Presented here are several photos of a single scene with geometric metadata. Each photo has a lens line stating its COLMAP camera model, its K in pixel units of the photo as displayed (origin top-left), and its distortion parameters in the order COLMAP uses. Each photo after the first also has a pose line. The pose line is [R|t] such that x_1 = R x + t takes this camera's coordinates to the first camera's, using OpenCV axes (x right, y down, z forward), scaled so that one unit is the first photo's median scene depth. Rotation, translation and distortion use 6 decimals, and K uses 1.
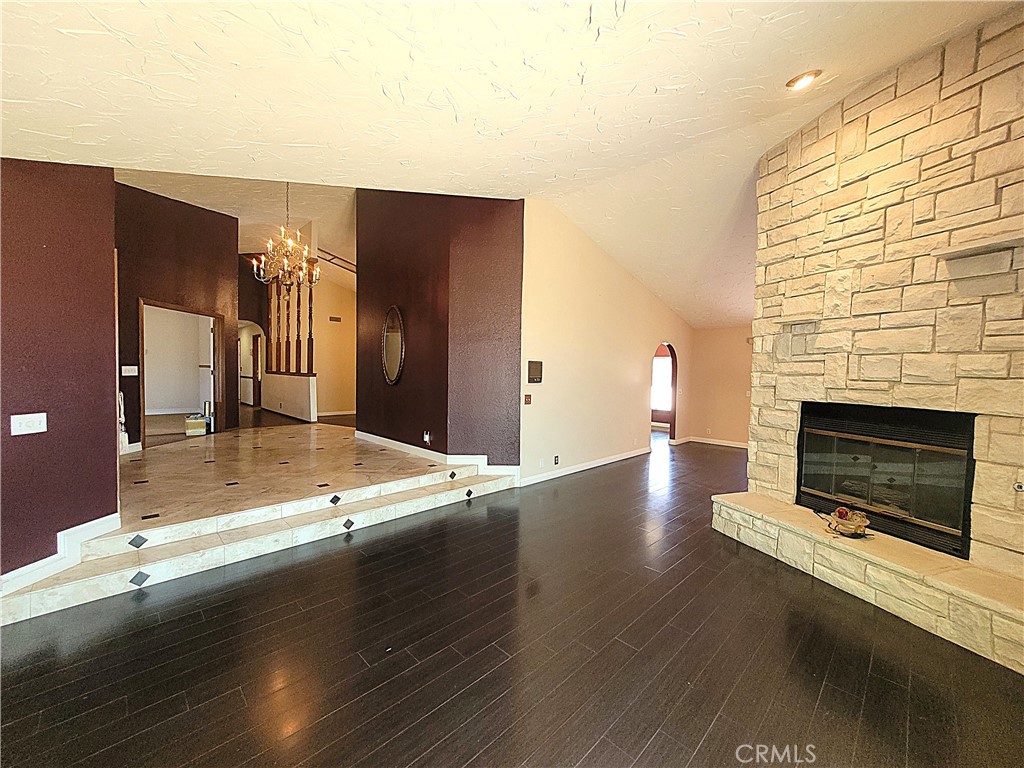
lens RADIAL K [[403.5, 0, 515.0], [0, 403.5, 385.5], [0, 0, 1]] dist [0.003352, -0.000575]
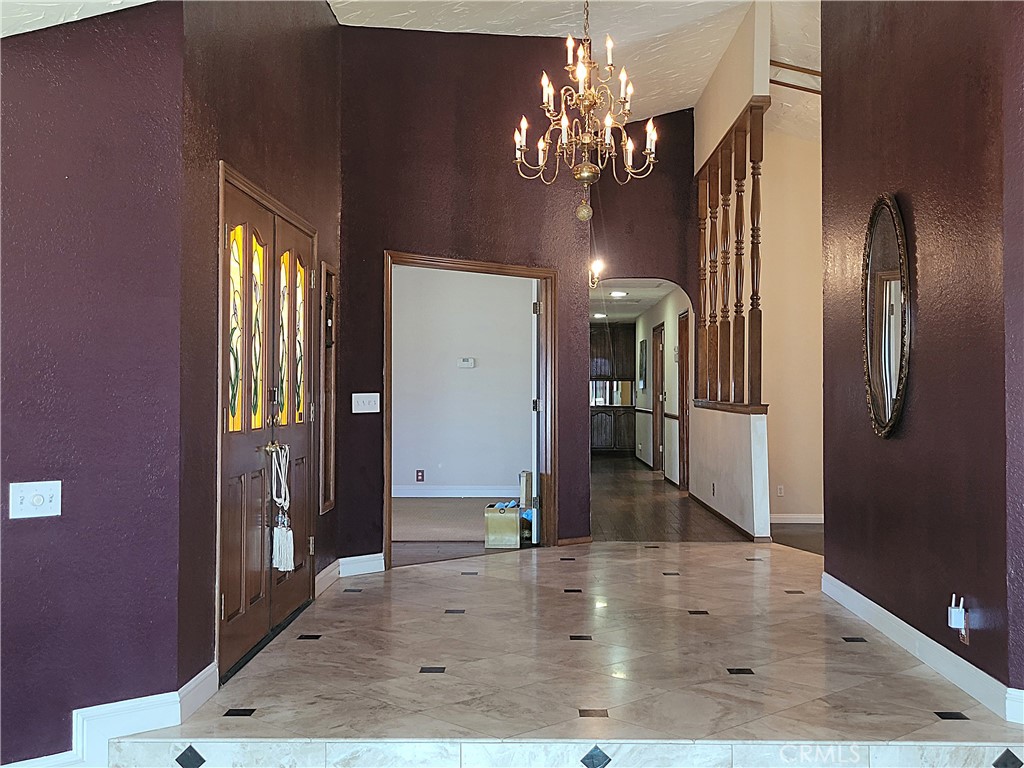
lens RADIAL K [[1165.4, 0, 515.0], [0, 1165.4, 376.2], [0, 0, 1]] dist [0.020850, 0.000000]
pose [[0.690474, -0.028367, -0.722801, 0.267662], [-0.011528, 0.998672, -0.050206, -0.000440], [0.723266, 0.042998, 0.689230, 0.245469]]
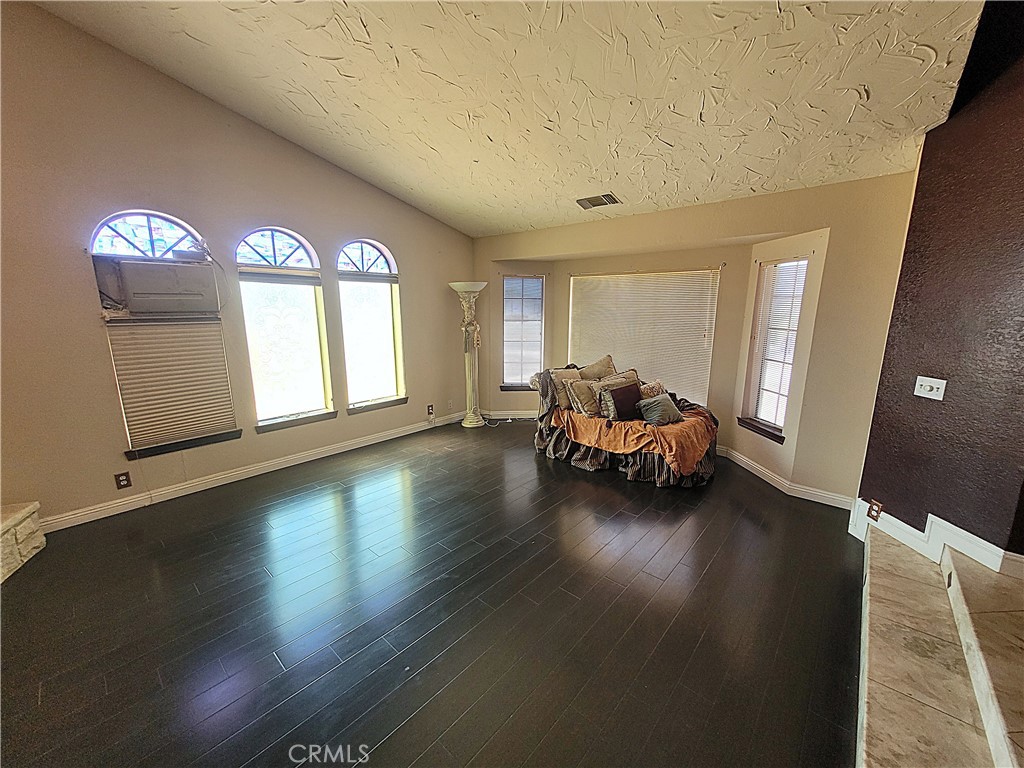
lens RADIAL K [[403.5, 0, 510.9], [0, 403.5, 385.4], [0, 0, 1]] dist [0.003352, -0.000575]
pose [[-0.998280, -0.008151, -0.058049, -0.095960], [-0.021231, 0.973325, 0.228448, -0.074336], [0.054638, 0.229288, -0.971824, 1.237337]]
